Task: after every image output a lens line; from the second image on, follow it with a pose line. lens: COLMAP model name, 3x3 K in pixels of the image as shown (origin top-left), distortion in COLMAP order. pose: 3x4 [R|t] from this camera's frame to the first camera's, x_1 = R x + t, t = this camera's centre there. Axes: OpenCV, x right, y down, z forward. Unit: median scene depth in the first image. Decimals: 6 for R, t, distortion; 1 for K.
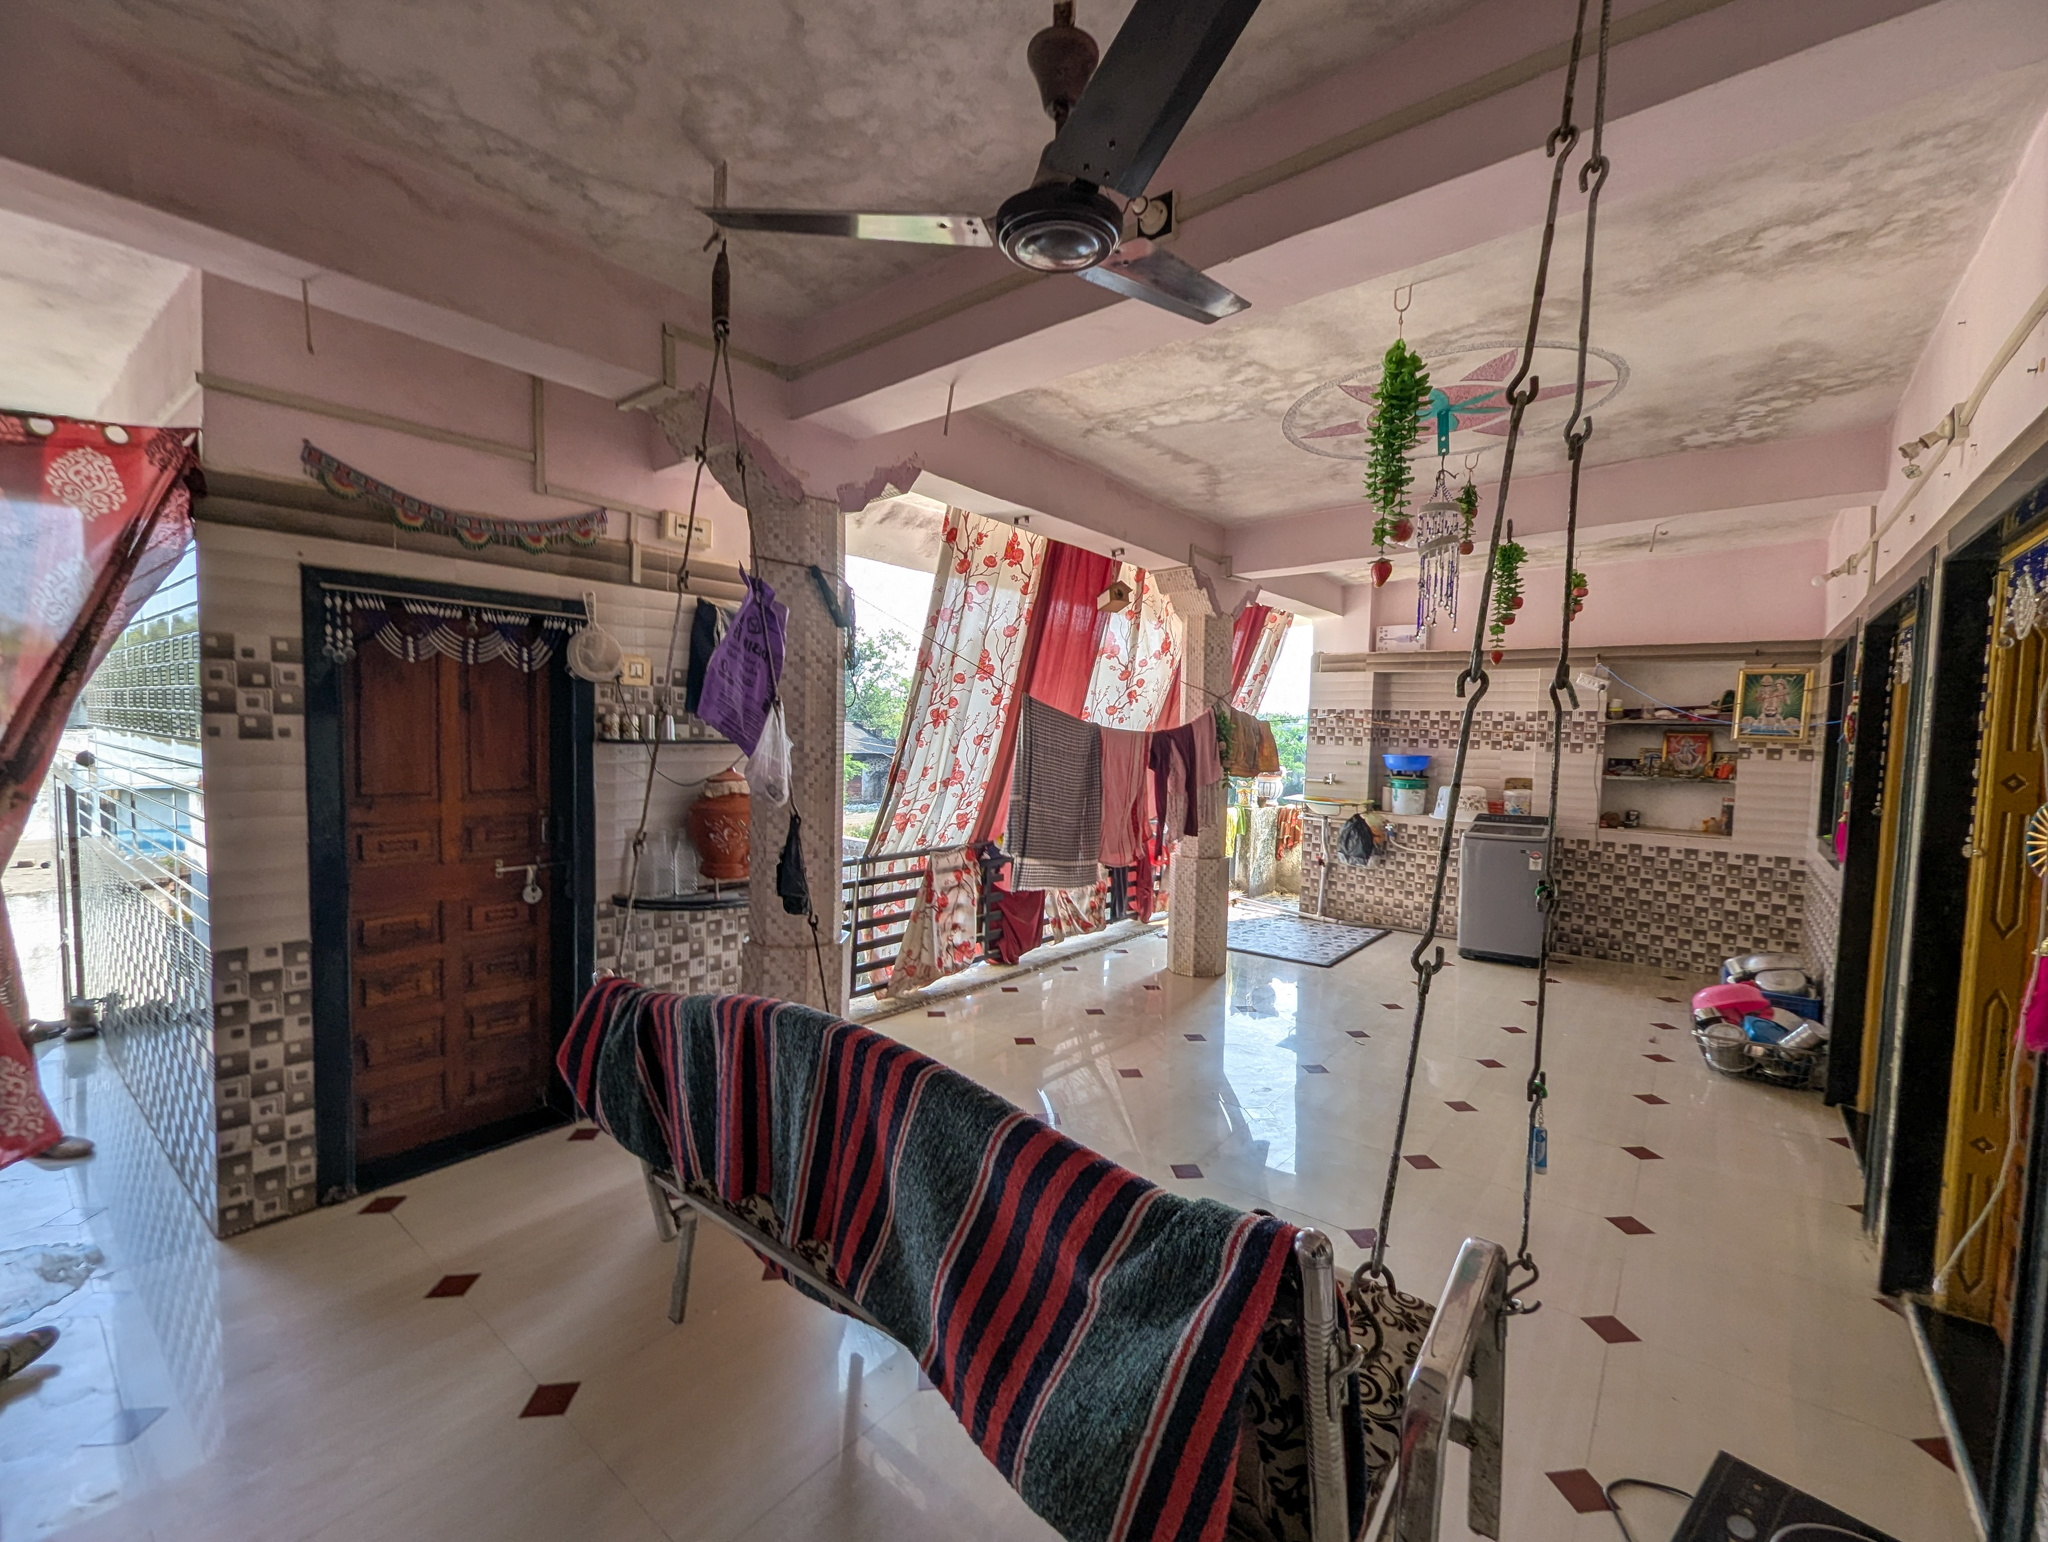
lens RADIAL K [[855.9, 0, 1025.9], [0, 855.9, 779.7], [0, 0, 1]] dist [0.003574, -0.000439]
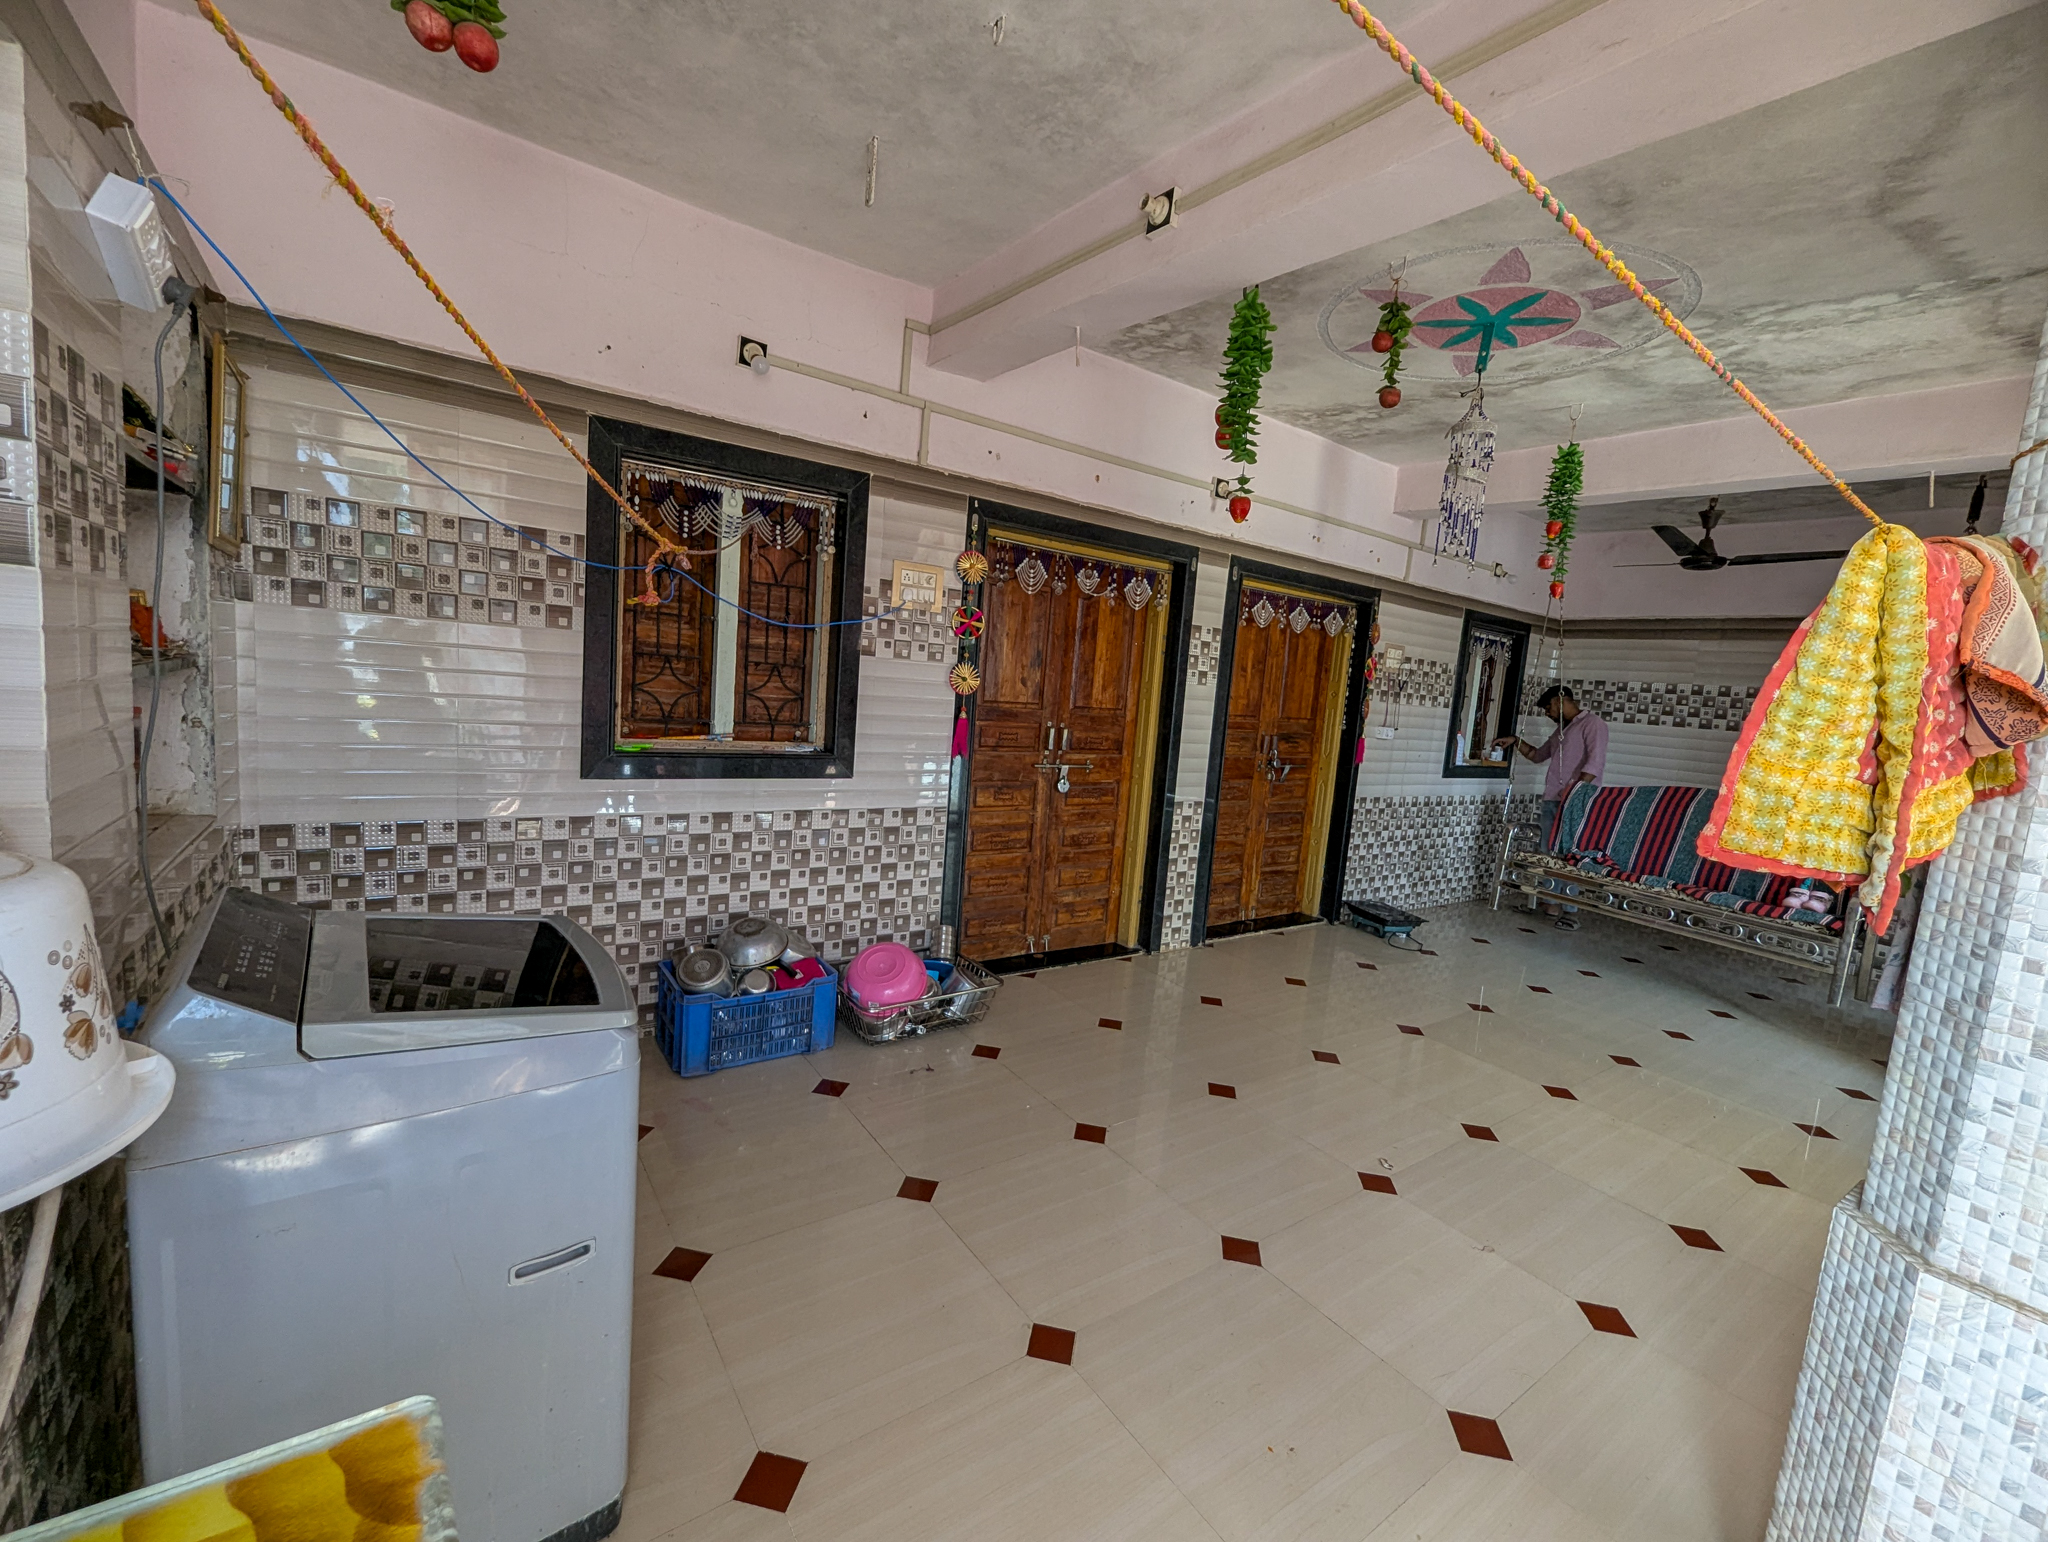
lens RADIAL K [[852.2, 0, 1030.2], [0, 852.2, 774.7], [0, 0, 1]] dist [0.001837, -0.000532]
pose [[-0.958149, -0.135683, 0.252071, 0.580217], [-0.096349, 0.982016, 0.162362, -0.046325], [-0.269568, 0.131280, -0.953991, 1.807785]]
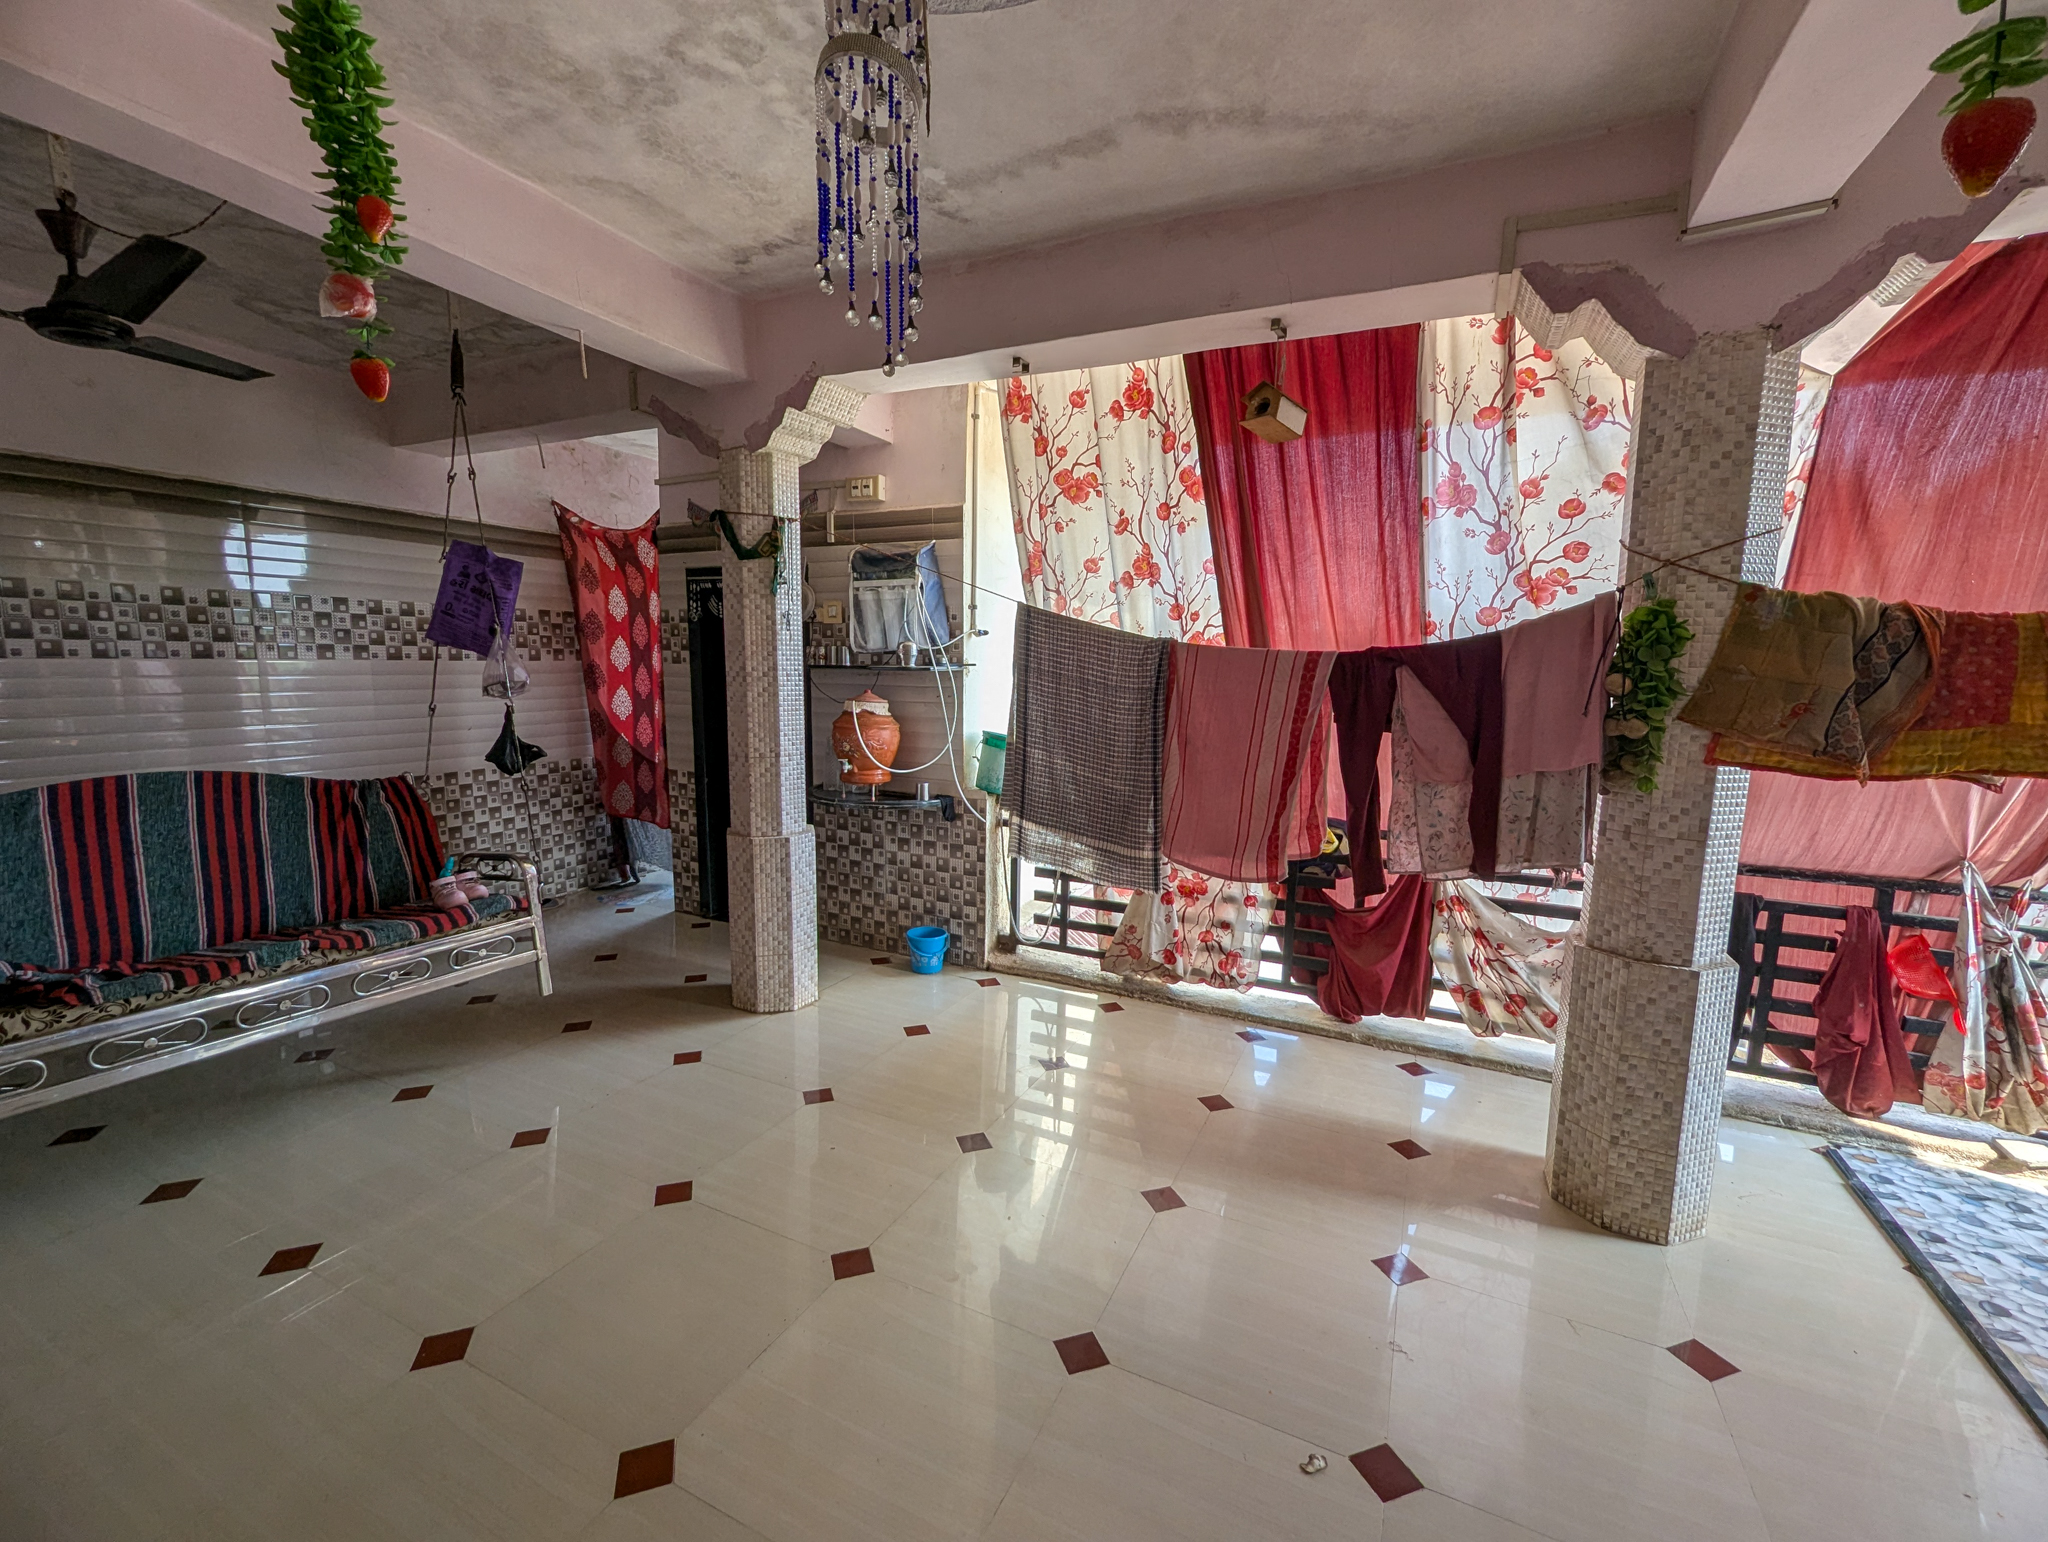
lens RADIAL K [[852.2, 0, 1030.2], [0, 852.2, 774.7], [0, 0, 1]] dist [0.001837, -0.000532]
pose [[0.225581, 0.116132, -0.967278, 0.763971], [-0.061836, 0.992575, 0.104748, -0.031959], [0.972260, 0.036184, 0.231087, 0.872112]]
